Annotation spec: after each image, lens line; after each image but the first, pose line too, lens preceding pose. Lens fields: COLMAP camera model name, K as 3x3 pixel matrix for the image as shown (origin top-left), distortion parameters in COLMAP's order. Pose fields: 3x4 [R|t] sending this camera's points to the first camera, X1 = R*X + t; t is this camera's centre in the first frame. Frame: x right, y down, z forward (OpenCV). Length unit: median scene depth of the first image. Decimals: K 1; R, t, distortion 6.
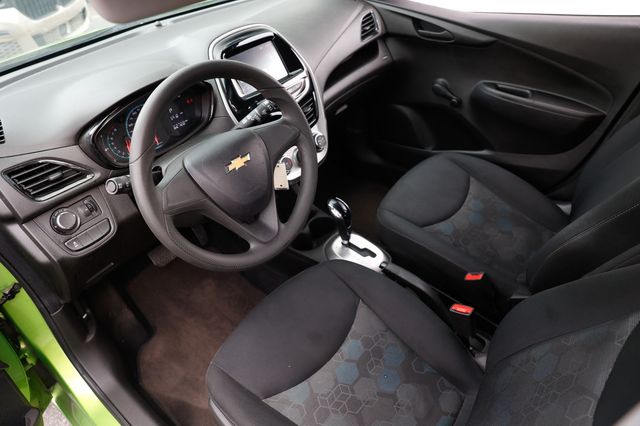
lens RADIAL K [[428.5, 0, 320.0], [0, 428.5, 213.0], [0, 0, 1]] dist [-0.119267, 0.091445]
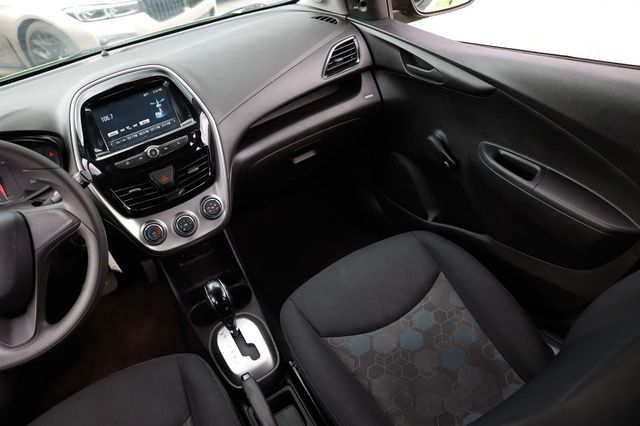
lens RADIAL K [[428.5, 0, 320.0], [0, 428.5, 213.0], [0, 0, 1]] dist [-0.119267, 0.091445]
pose [[0.926468, 0.160312, -0.340525, 0.393355], [-0.153423, 0.987030, 0.047254, -0.189368], [0.343684, 0.008465, 0.939047, 0.246722]]
